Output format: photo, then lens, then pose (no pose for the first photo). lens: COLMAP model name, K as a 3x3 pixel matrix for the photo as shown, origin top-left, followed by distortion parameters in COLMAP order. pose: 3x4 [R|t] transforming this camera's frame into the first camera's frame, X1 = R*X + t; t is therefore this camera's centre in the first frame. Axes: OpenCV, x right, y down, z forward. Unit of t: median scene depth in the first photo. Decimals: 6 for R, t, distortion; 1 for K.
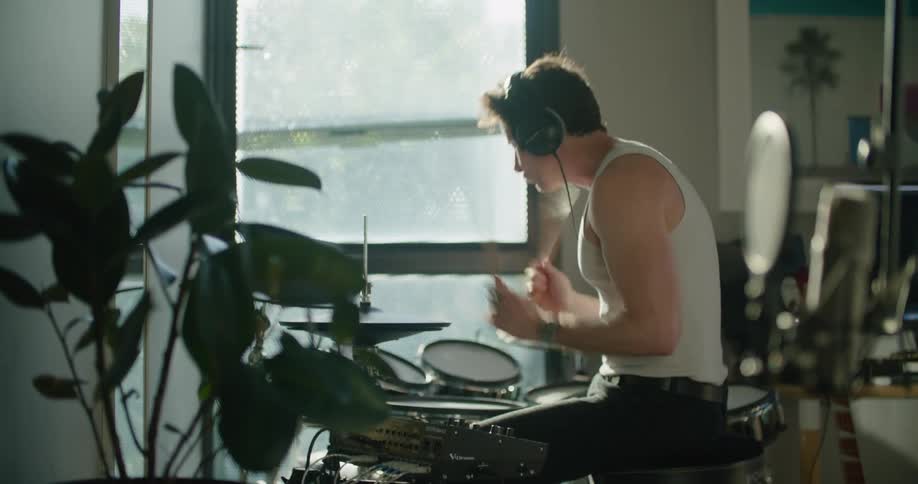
lens RADIAL K [[1392.1, 0, 459.0], [0, 1392.1, 242.0], [0, 0, 1]] dist [-0.100700, 0.053698]
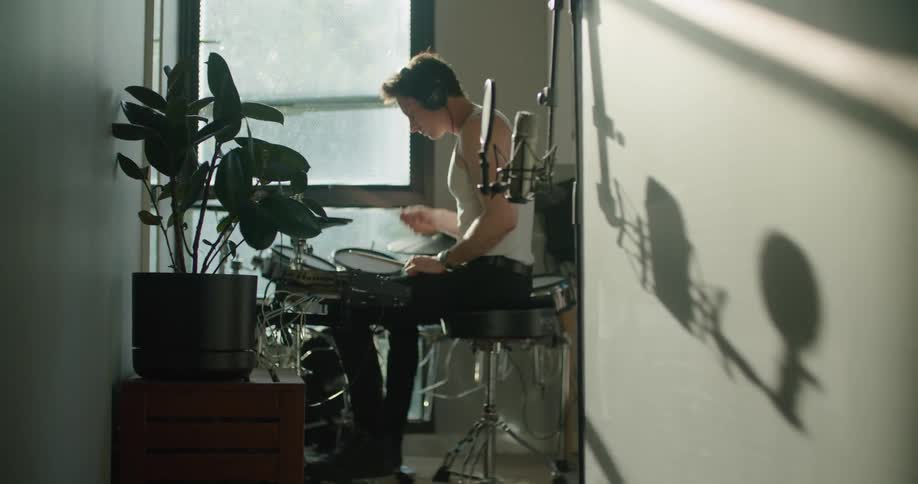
lens RADIAL K [[1372.7, 0, 445.4], [0, 1372.7, 229.0], [0, 0, 1]] dist [-0.040528, 0.012542]
pose [[0.998322, 0.009259, 0.057153, 0.009207], [-0.009114, 0.999955, -0.002804, 0.070675], [-0.057177, 0.002278, 0.998361, -0.552554]]
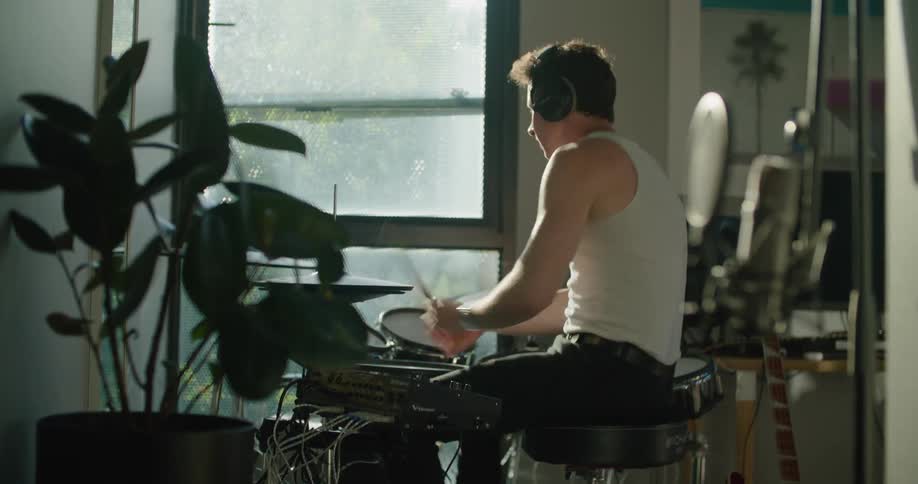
lens RADIAL K [[1394.9, 0, 459.0], [0, 1394.9, 242.0], [0, 0, 1]] dist [-0.098515, 0.044151]
pose [[0.998970, 0.025912, 0.037257, -0.011613], [-0.026293, 0.999607, 0.009756, 0.011620], [-0.036989, -0.010726, 0.999258, -0.069686]]
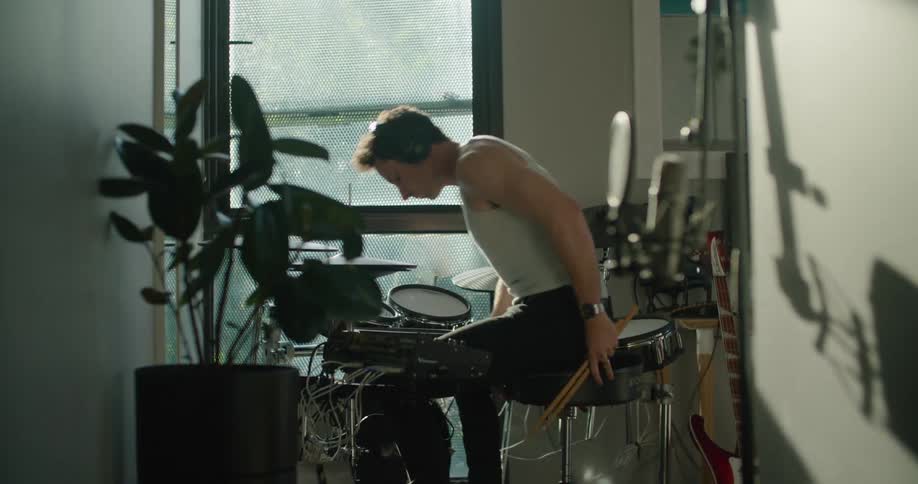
lens RADIAL K [[1372.7, 0, 445.4], [0, 1372.7, 229.0], [0, 0, 1]] dist [-0.040528, 0.012542]
pose [[0.999603, -0.007824, 0.027056, -0.012697], [0.007563, 0.999924, 0.009740, 0.012846], [-0.027130, -0.009531, 0.999586, -0.265979]]
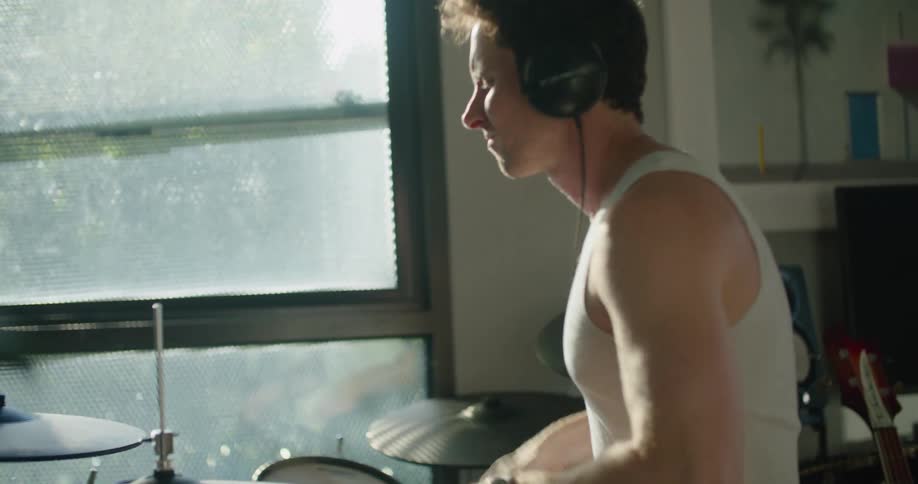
lens RADIAL K [[1407.3, 0, 459.0], [0, 1407.3, 242.0], [0, 0, 1]] dist [-0.095890, 0.040915]
pose [[0.988490, -0.036112, 0.146915, -0.031994], [0.034756, 0.999326, 0.011788, -0.043875], [-0.147242, -0.006546, 0.989079, 0.469254]]
